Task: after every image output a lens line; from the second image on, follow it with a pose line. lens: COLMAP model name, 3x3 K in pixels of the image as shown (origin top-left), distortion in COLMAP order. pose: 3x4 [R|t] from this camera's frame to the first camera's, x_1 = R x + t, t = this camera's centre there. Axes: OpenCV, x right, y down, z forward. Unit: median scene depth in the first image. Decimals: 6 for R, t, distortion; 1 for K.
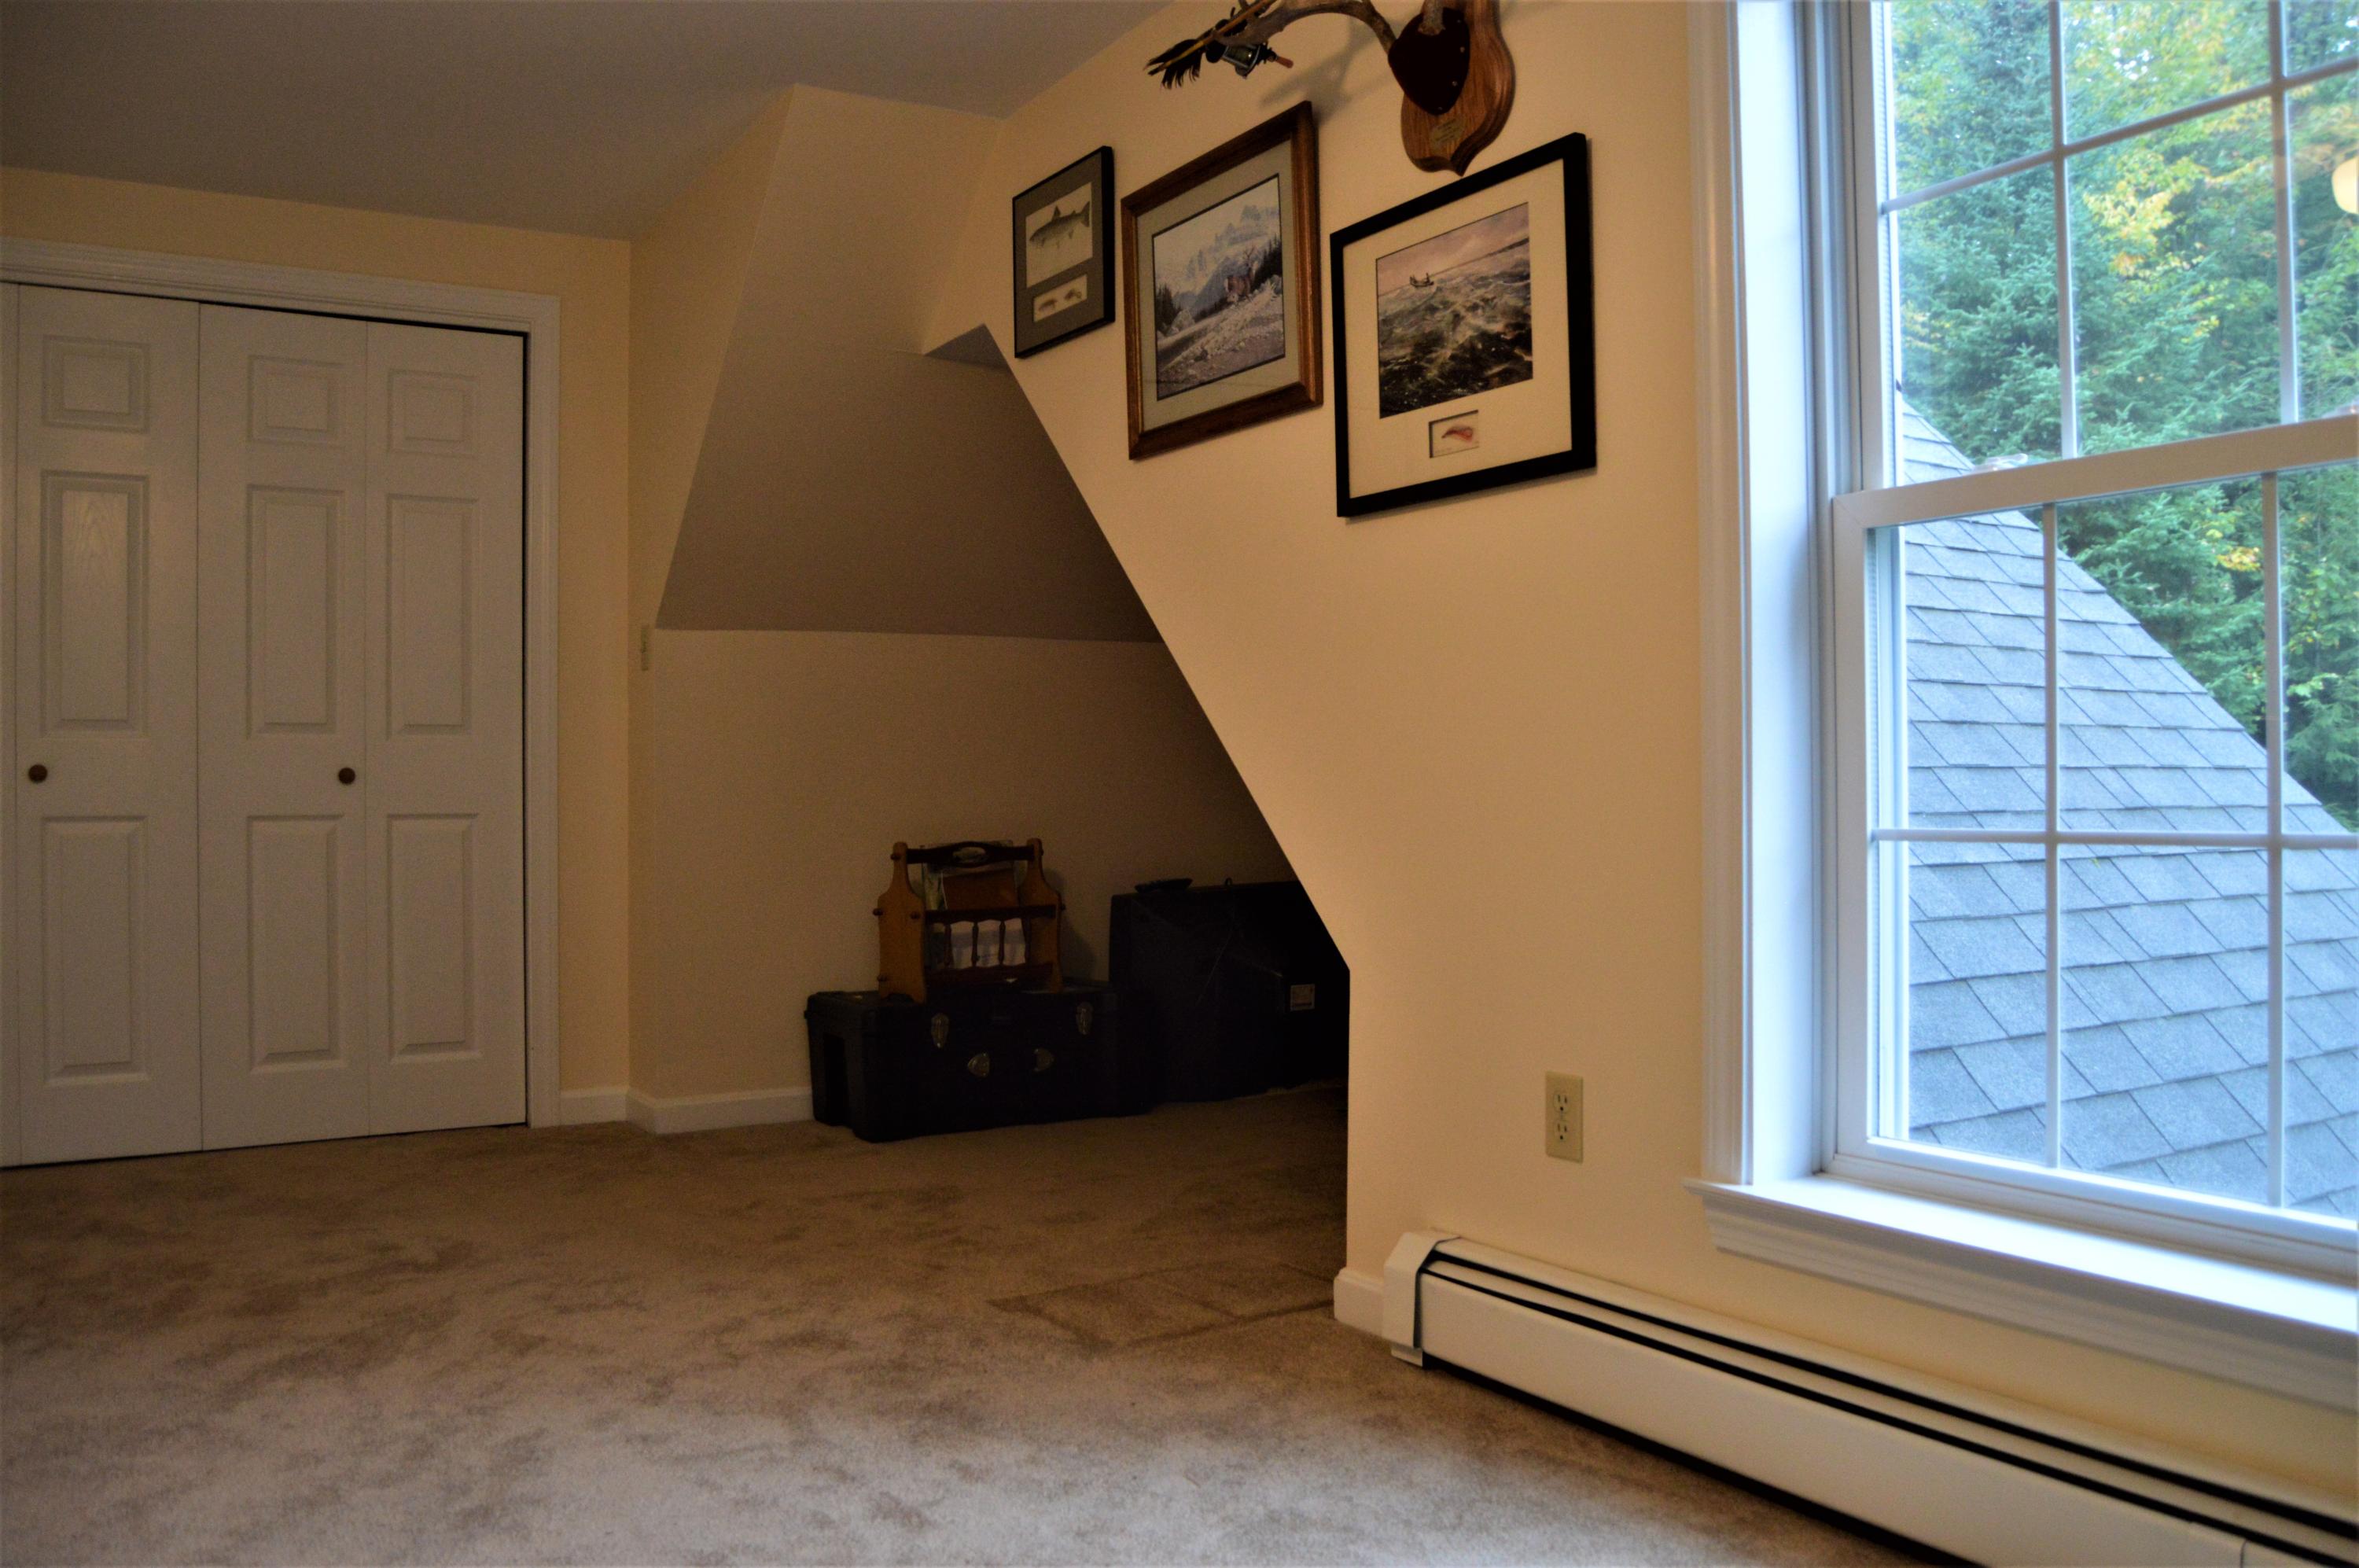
lens RADIAL K [[1873.8, 0, 1178.1], [0, 1873.8, 772.4], [0, 0, 1]] dist [-0.081550, 0.017543]
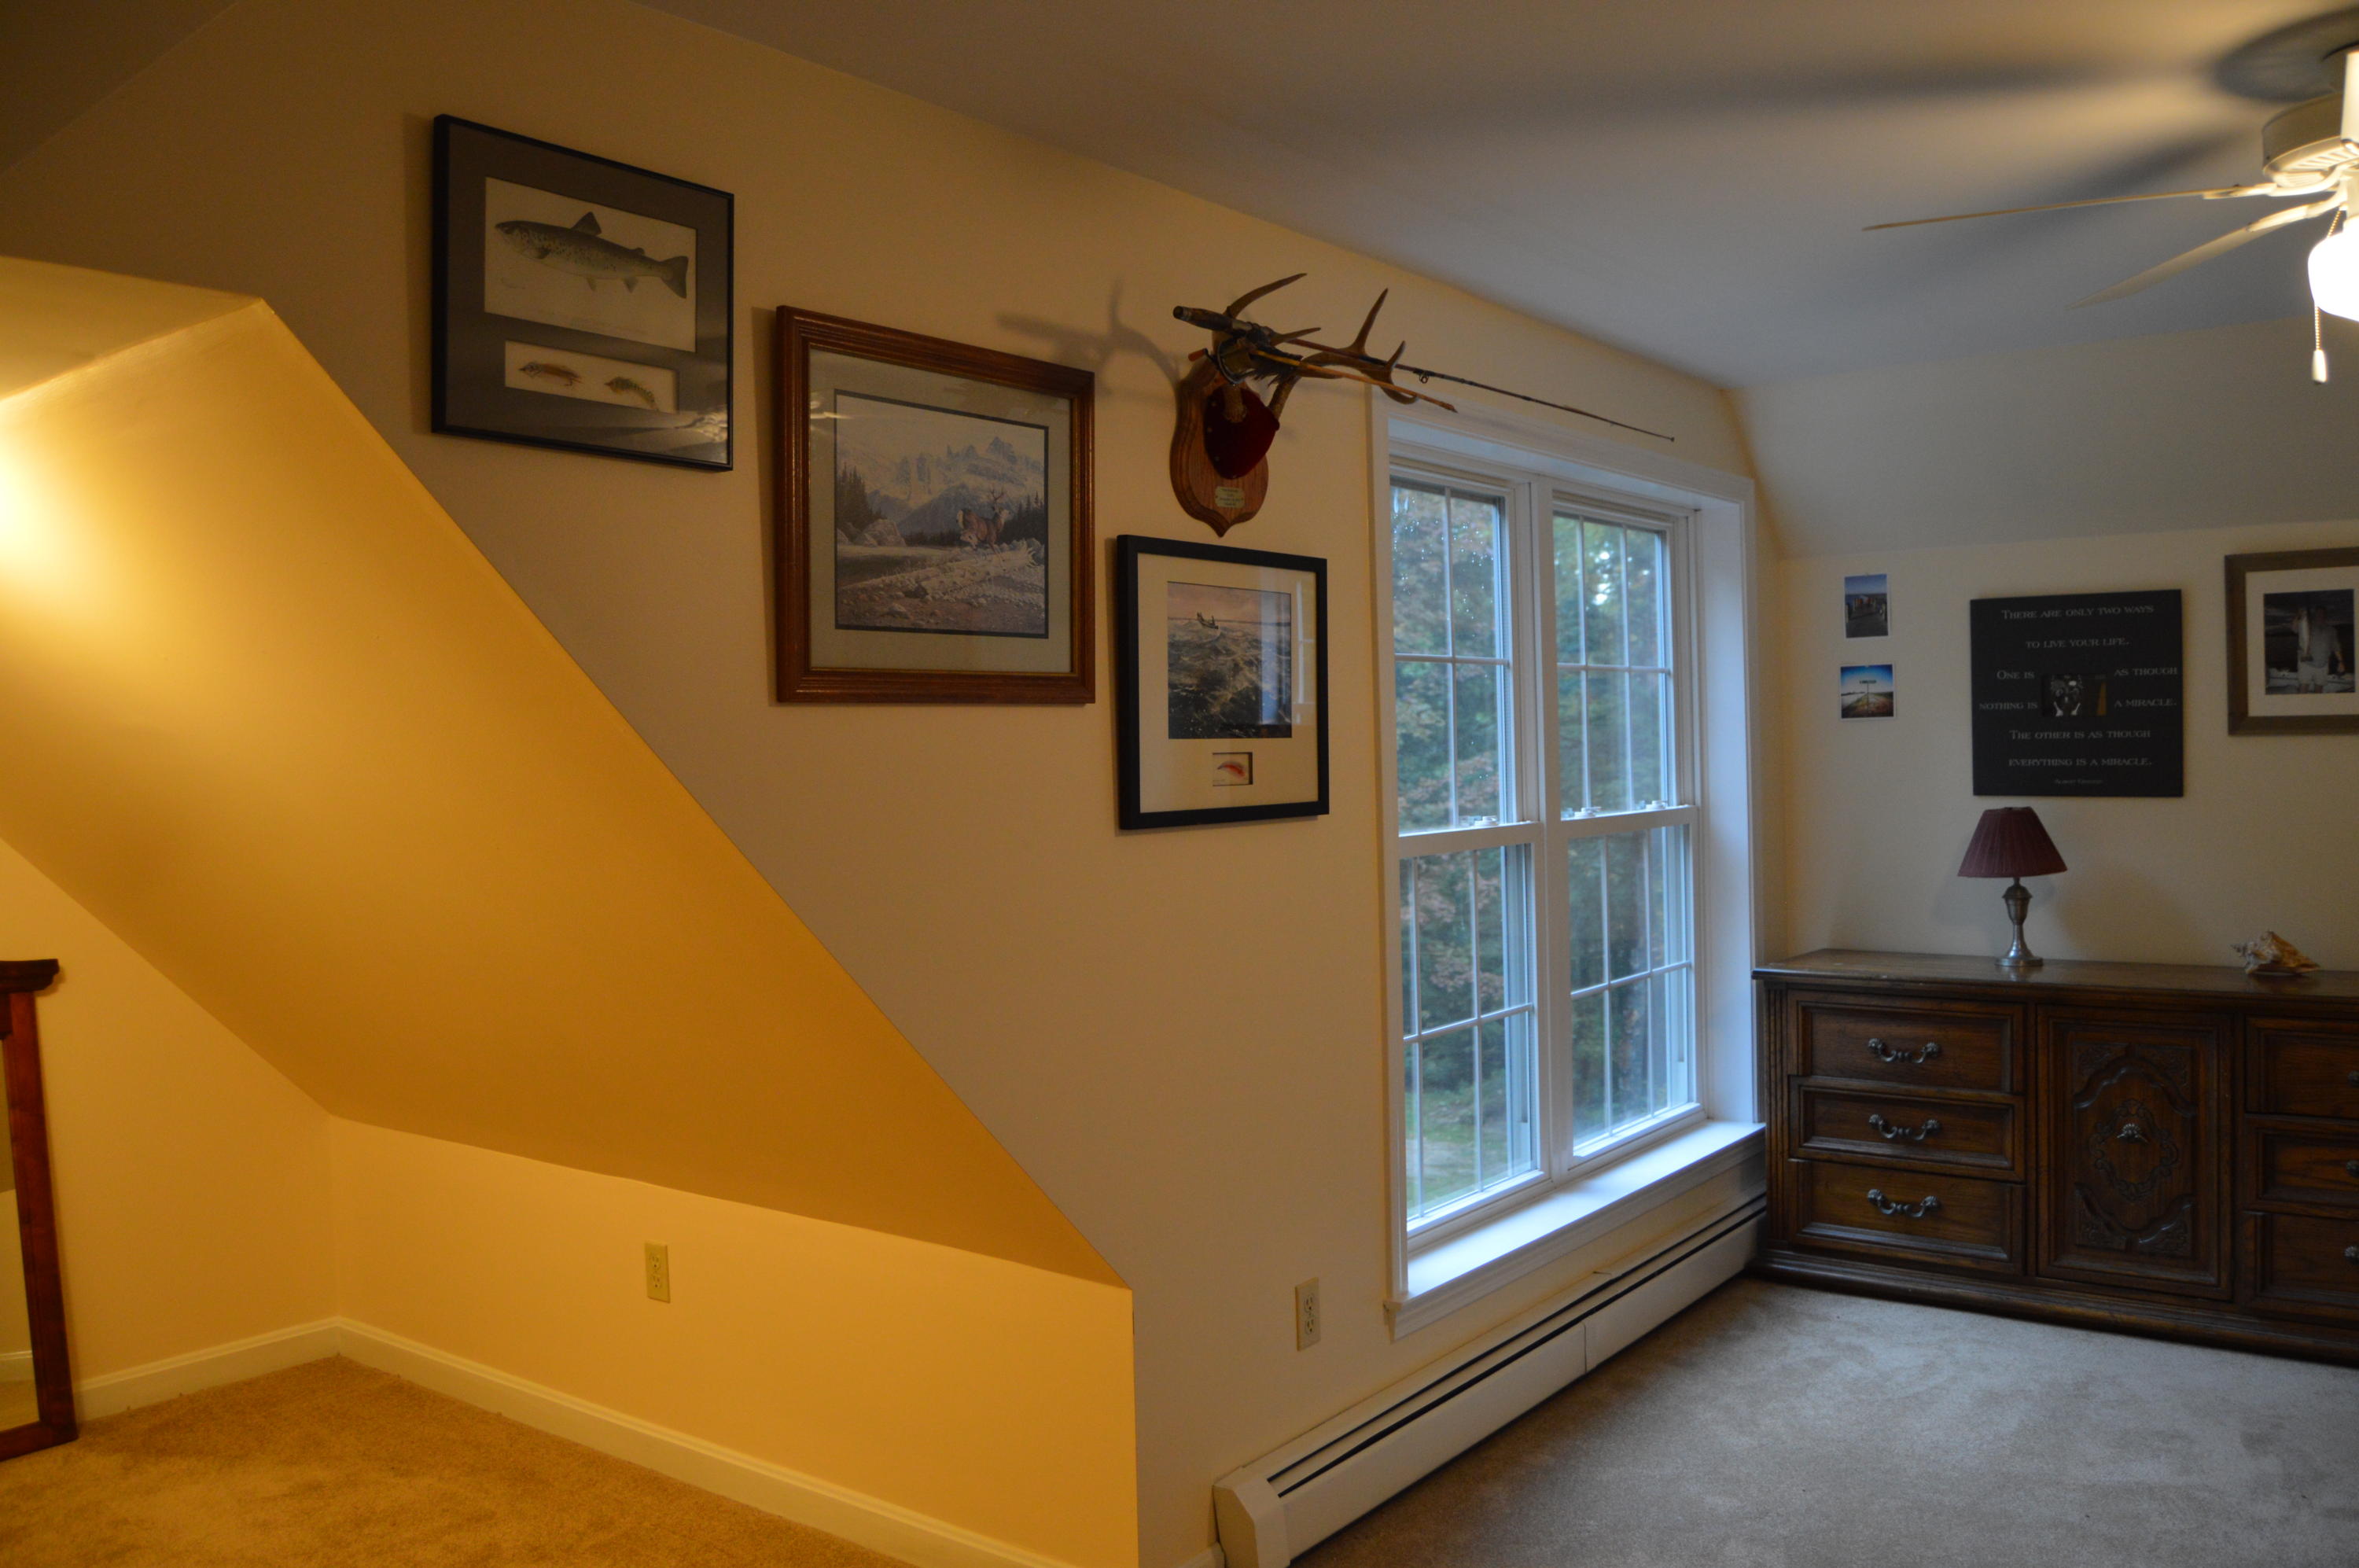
lens RADIAL K [[1873.8, 0, 1178.3], [0, 1873.8, 776.6], [0, 0, 1]] dist [-0.081550, 0.017543]
pose [[-0.352070, -0.002359, 0.935971, -0.863424], [0.017024, 0.999815, 0.008923, -0.178661], [-0.935819, 0.019075, -0.351965, 1.366152]]
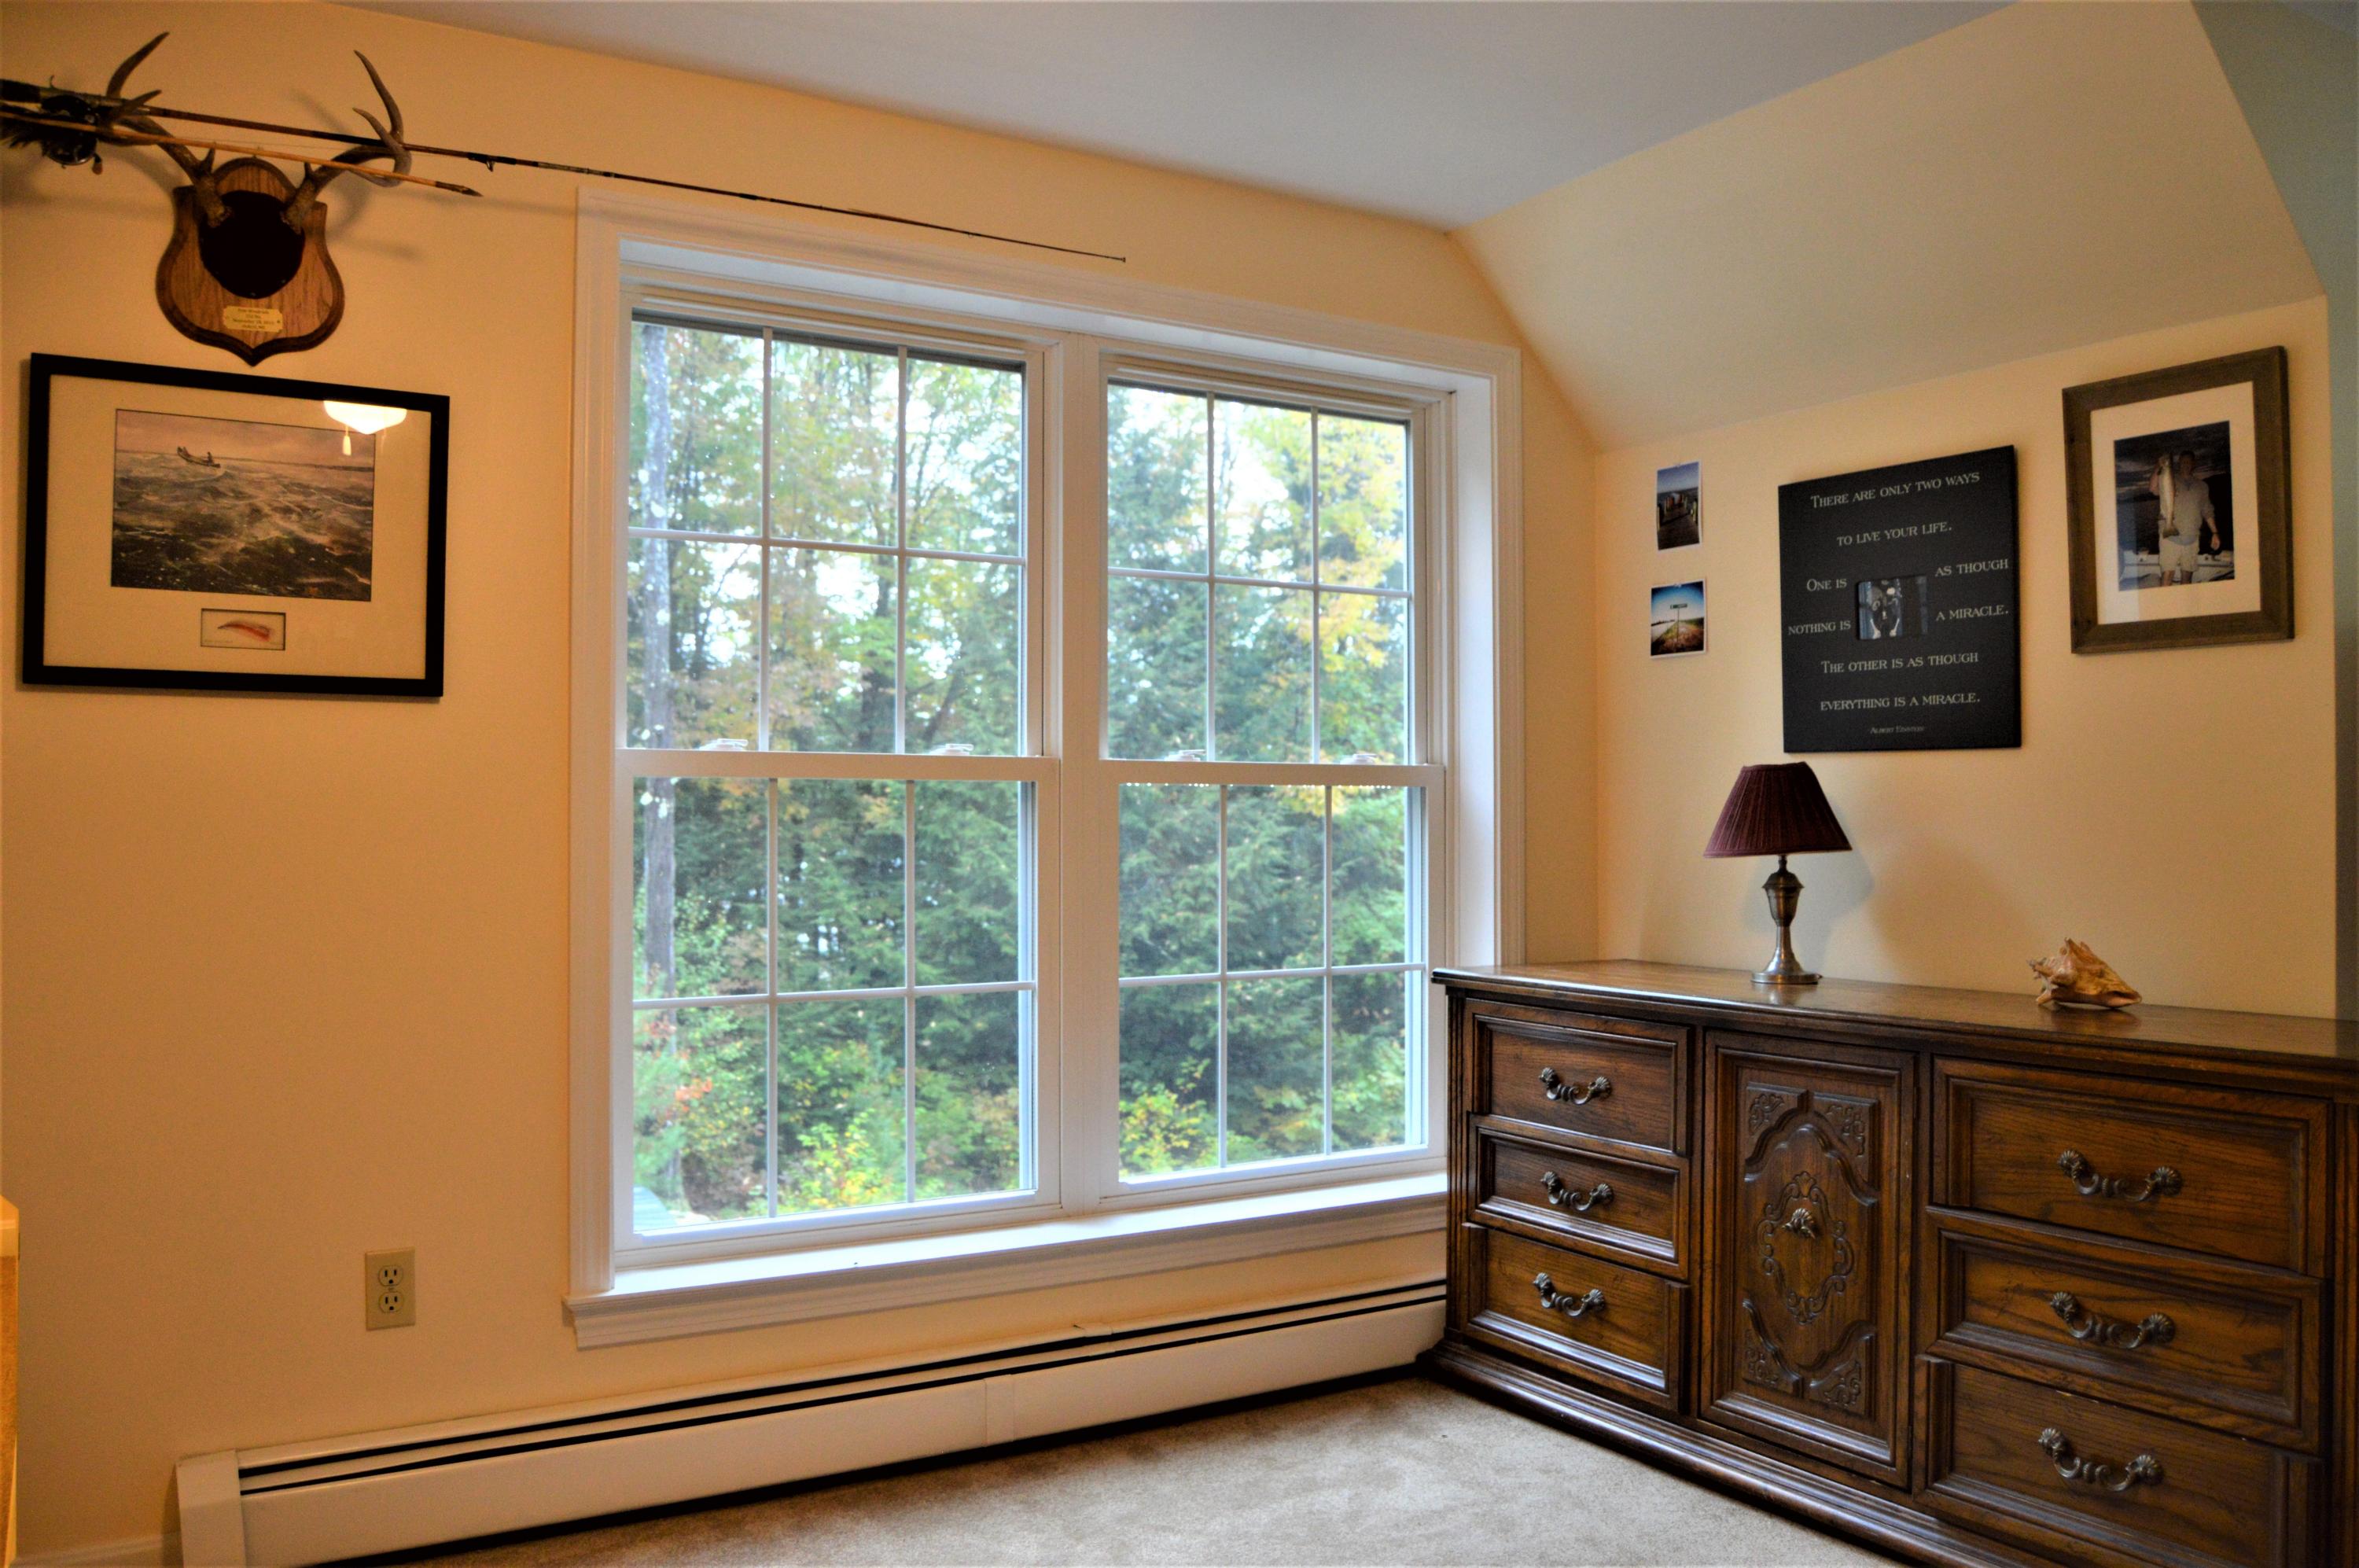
lens RADIAL K [[1873.8, 0, 1179.4], [0, 1873.8, 776.4], [0, 0, 1]] dist [-0.081550, 0.017543]
pose [[-0.000724, 0.027694, 0.999616, -0.775069], [-0.010123, 0.999565, -0.027700, -0.078993], [-0.999948, -0.010140, -0.000444, 0.486266]]
